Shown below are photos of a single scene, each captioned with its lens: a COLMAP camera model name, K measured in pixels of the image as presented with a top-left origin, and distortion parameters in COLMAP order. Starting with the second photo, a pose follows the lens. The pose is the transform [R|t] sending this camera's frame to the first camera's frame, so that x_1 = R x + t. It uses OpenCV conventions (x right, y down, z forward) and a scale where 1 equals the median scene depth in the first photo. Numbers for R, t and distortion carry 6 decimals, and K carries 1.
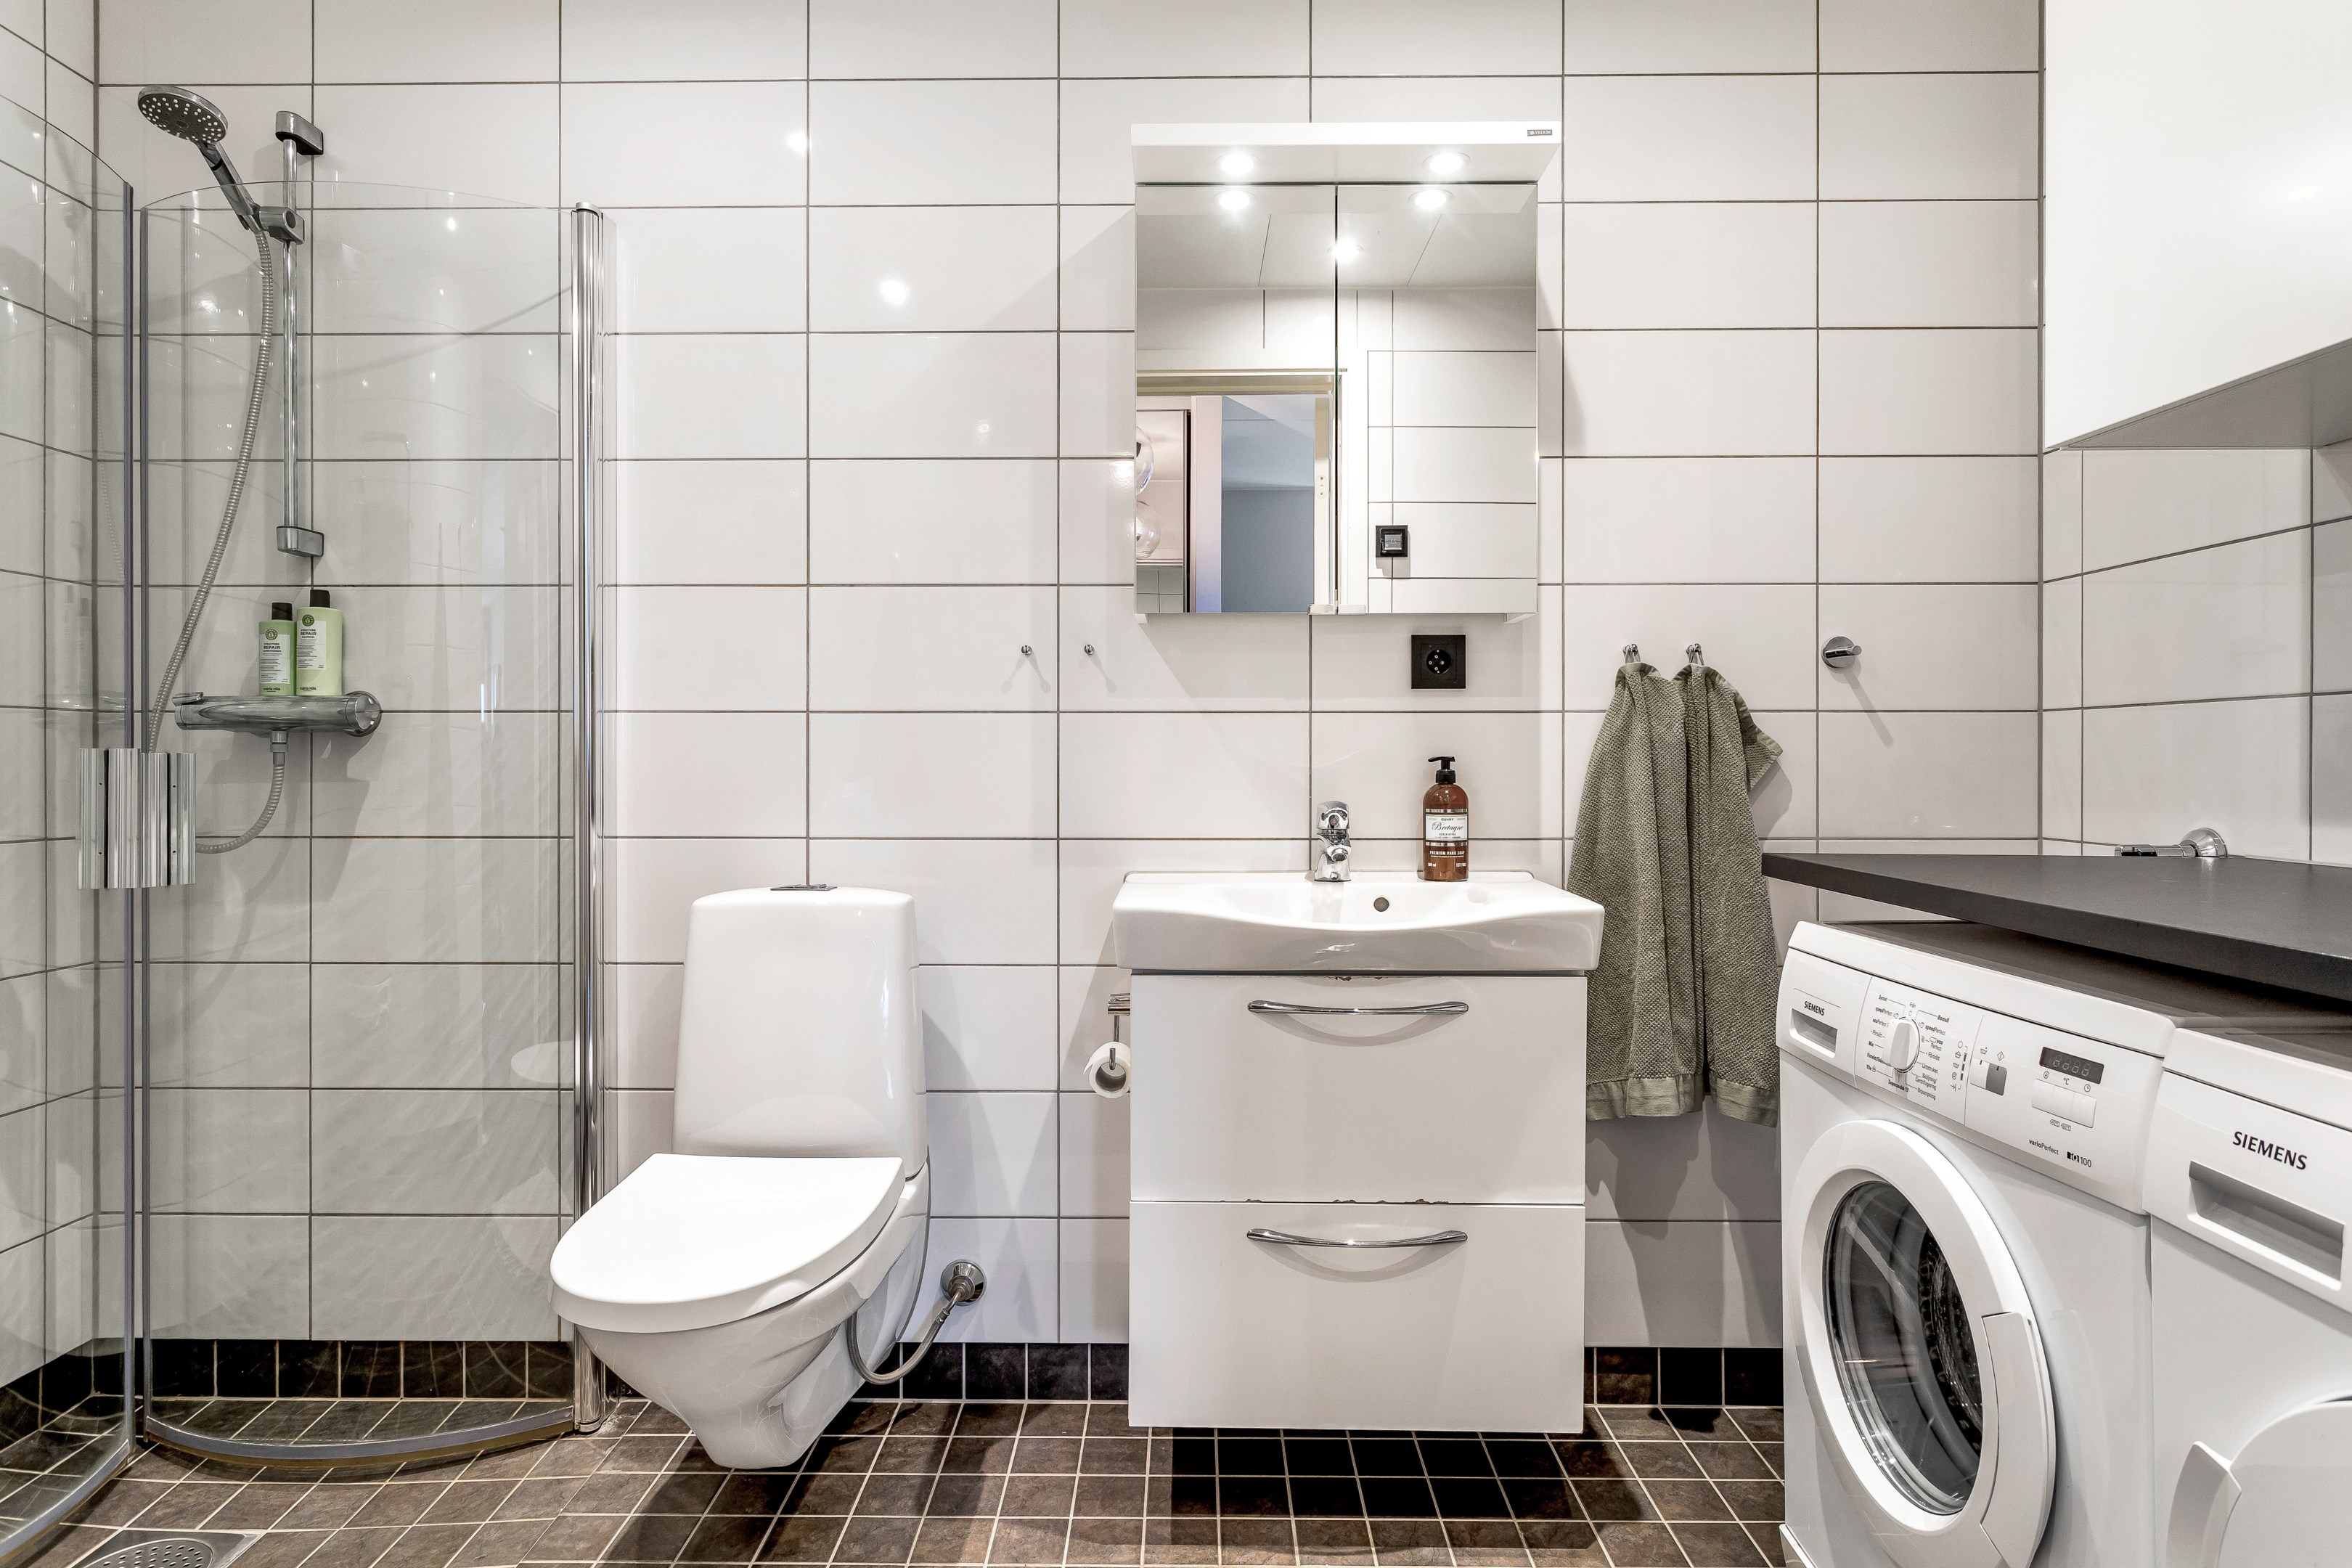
lens RADIAL K [[1233.0, 0, 1177.7], [0, 1233.0, 774.2], [0, 0, 1]] dist [0.001780, 0.000287]
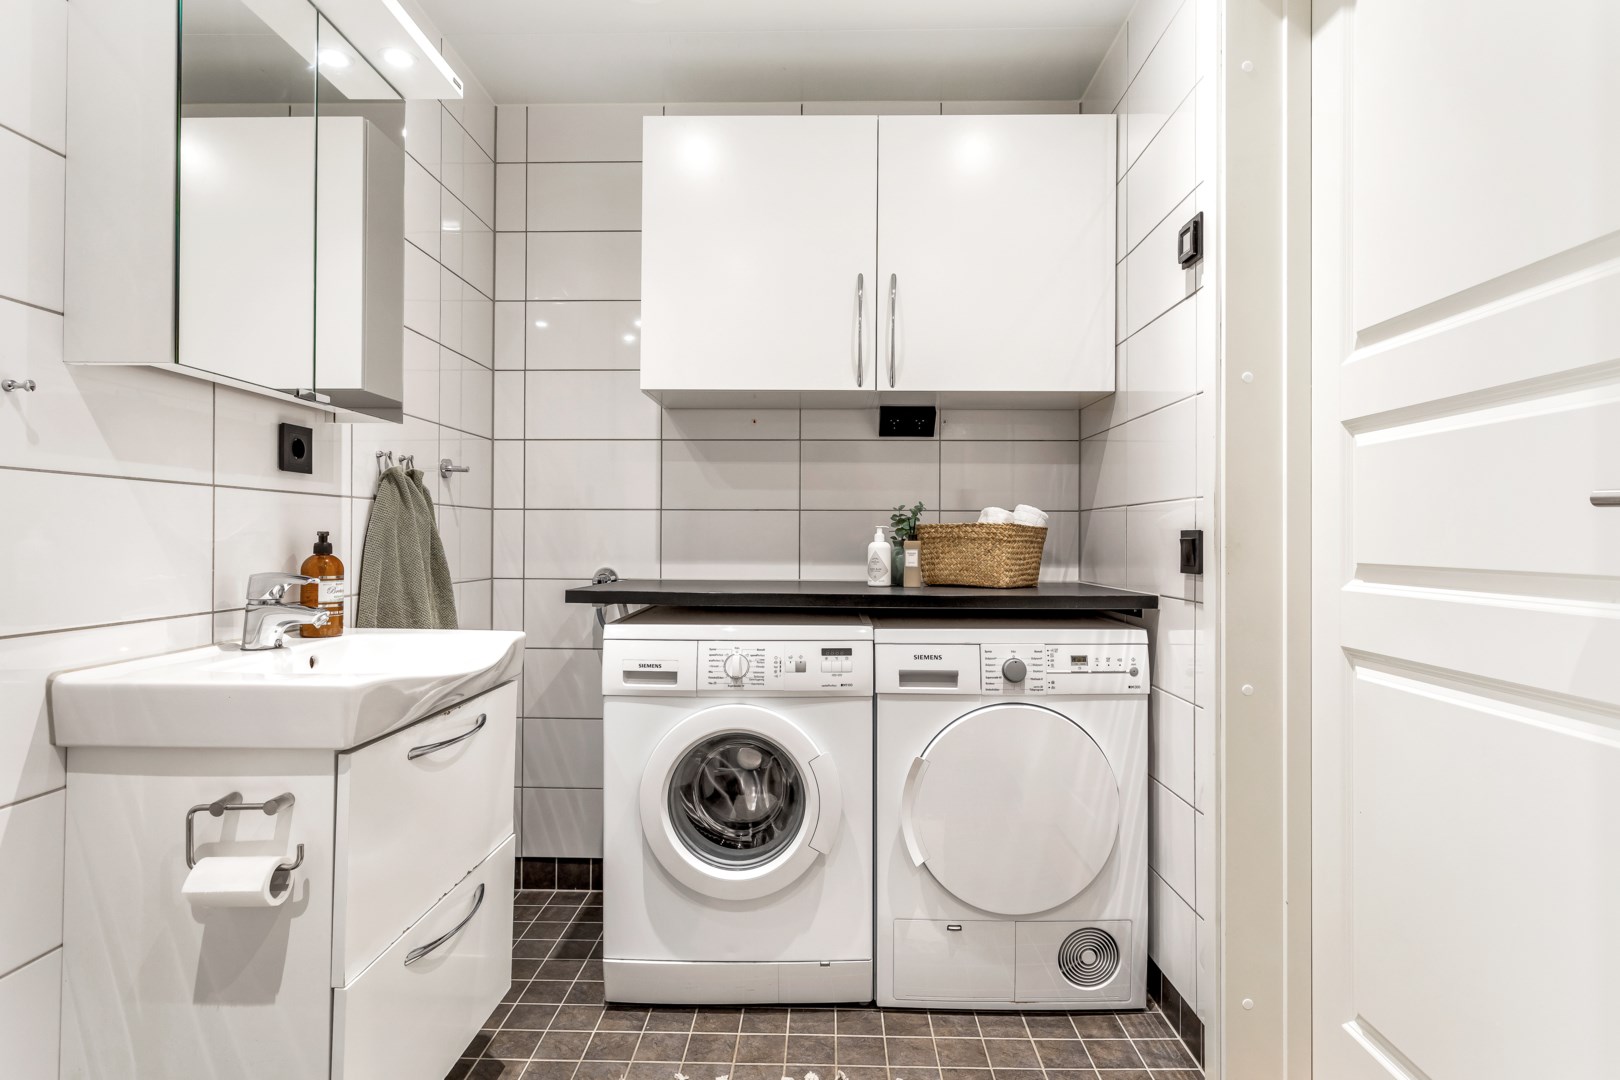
lens RADIAL K [[849.3, 0, 808.2], [0, 849.3, 536.4], [0, 0, 1]] dist [0.001780, 0.000287]
pose [[0.054645, 0.002739, 0.998502, -0.898258], [0.003588, 0.999989, -0.002939, -0.008284], [-0.998499, 0.003744, 0.054635, 0.770528]]
